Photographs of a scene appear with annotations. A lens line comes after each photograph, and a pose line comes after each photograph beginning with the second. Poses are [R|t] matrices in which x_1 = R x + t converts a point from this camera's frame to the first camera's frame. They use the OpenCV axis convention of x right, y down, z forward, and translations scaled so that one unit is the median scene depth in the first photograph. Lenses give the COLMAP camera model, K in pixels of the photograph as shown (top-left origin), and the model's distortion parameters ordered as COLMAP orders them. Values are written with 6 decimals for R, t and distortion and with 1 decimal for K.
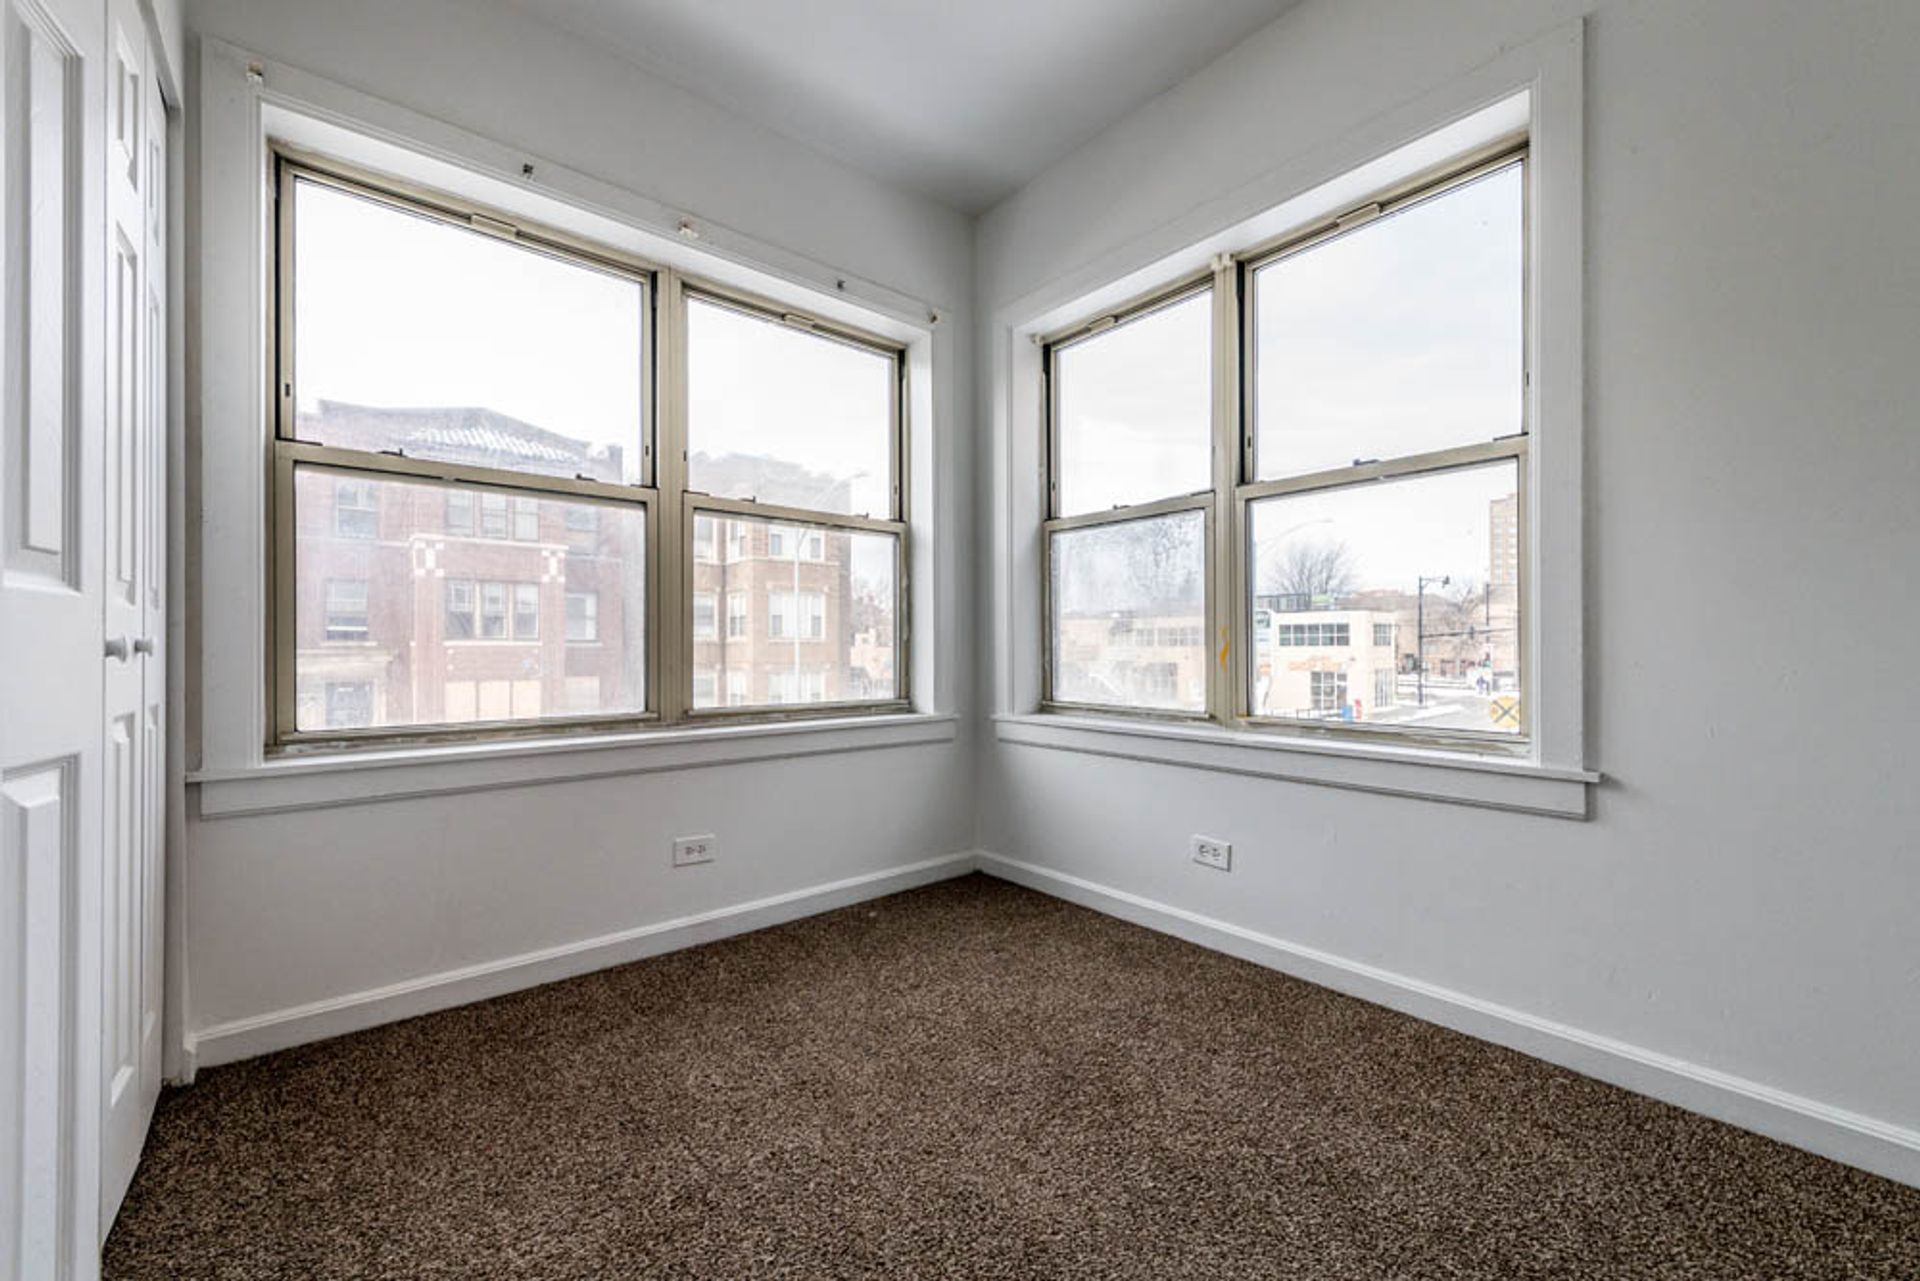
lens RADIAL K [[756.3, 0, 952.6], [0, 756.3, 642.3], [0, 0, 1]] dist [0.019388, -0.007156]
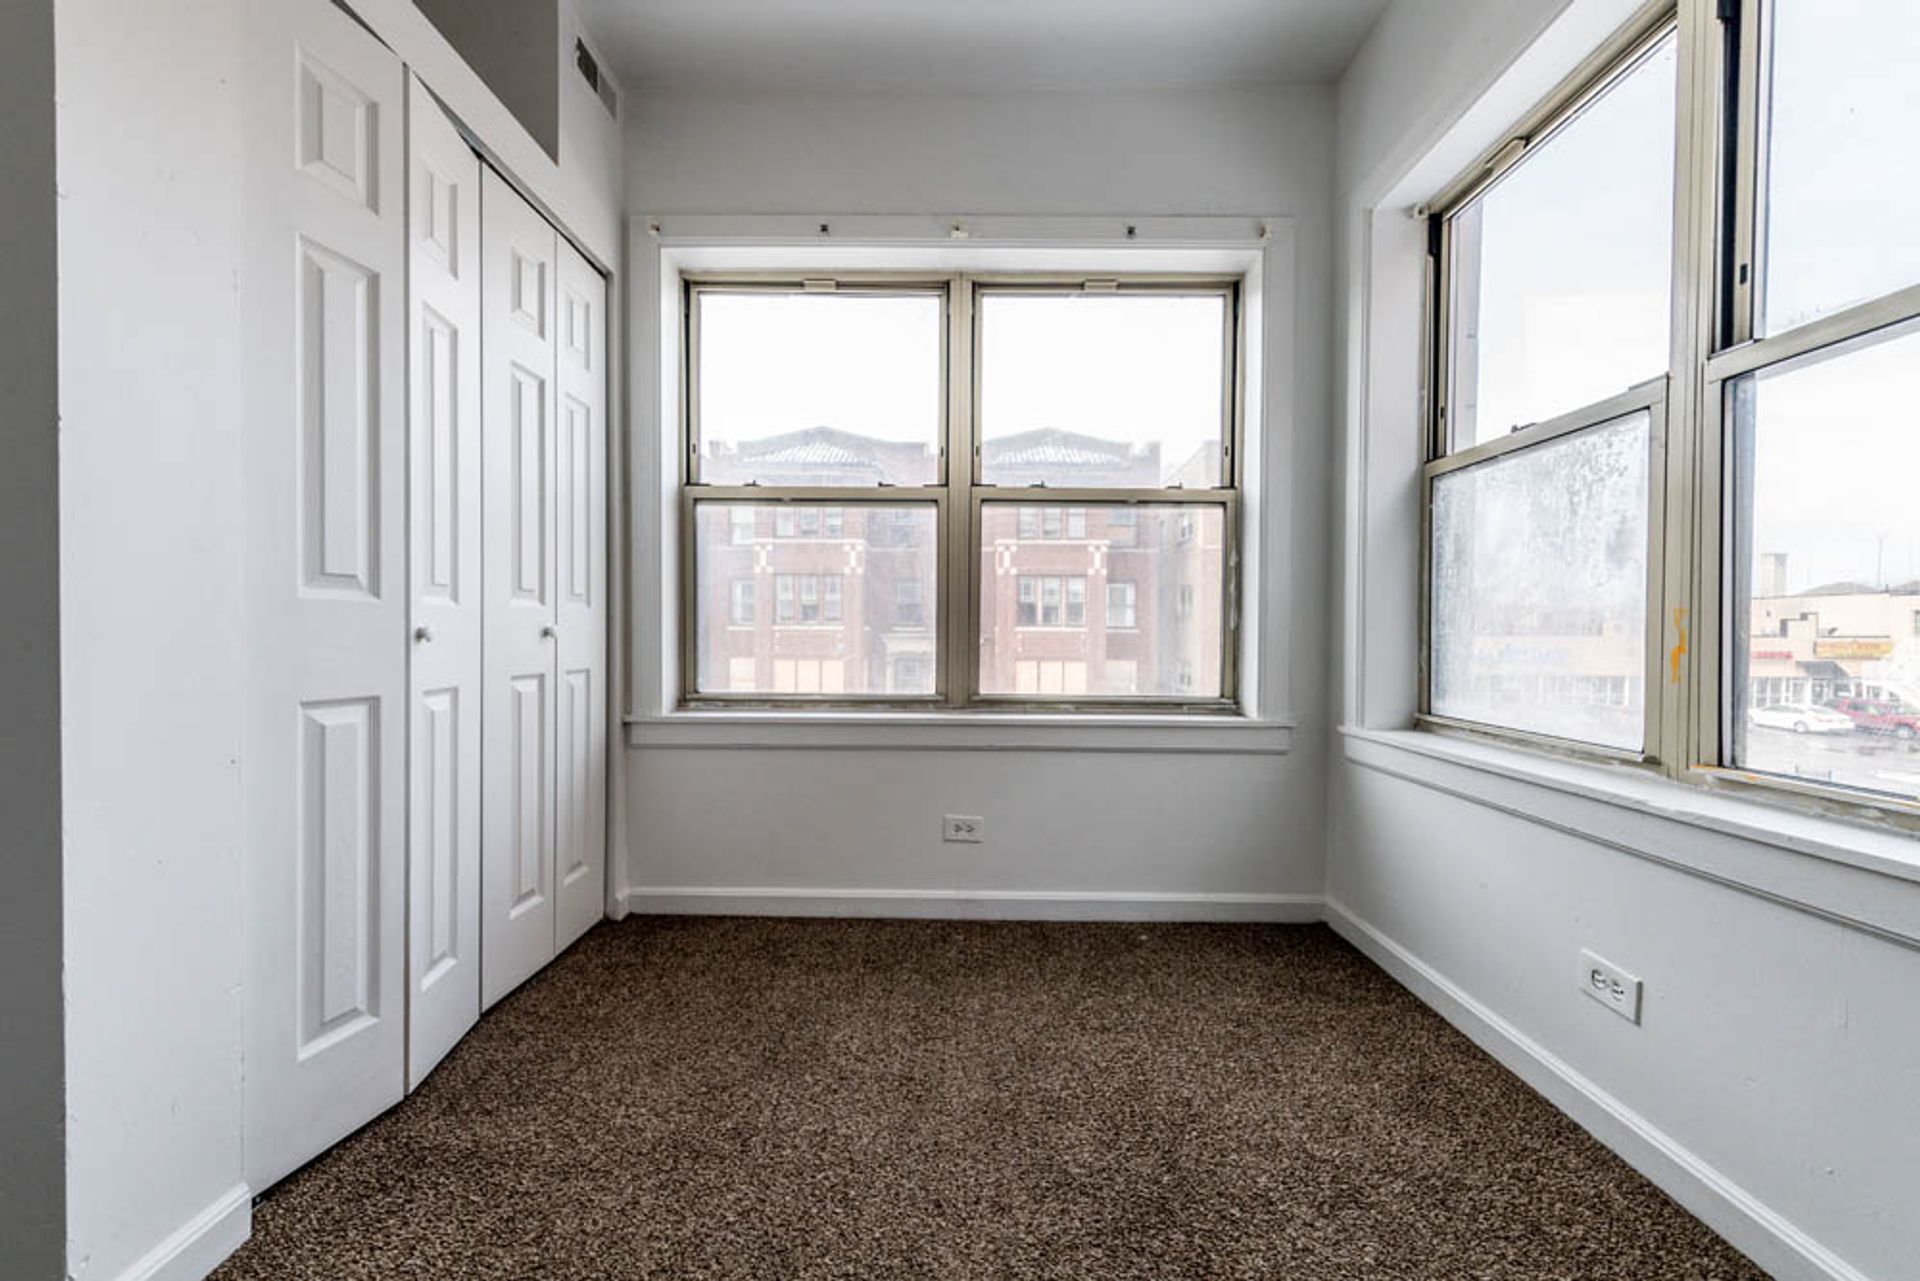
lens RADIAL K [[756.3, 0, 952.6], [0, 756.3, 642.3], [0, 0, 1]] dist [0.019388, -0.007156]
pose [[0.760954, 0.015677, -0.648617, 0.304154], [-0.004188, 0.999806, 0.019252, -0.003124], [0.648793, -0.011933, 0.760872, 0.188469]]
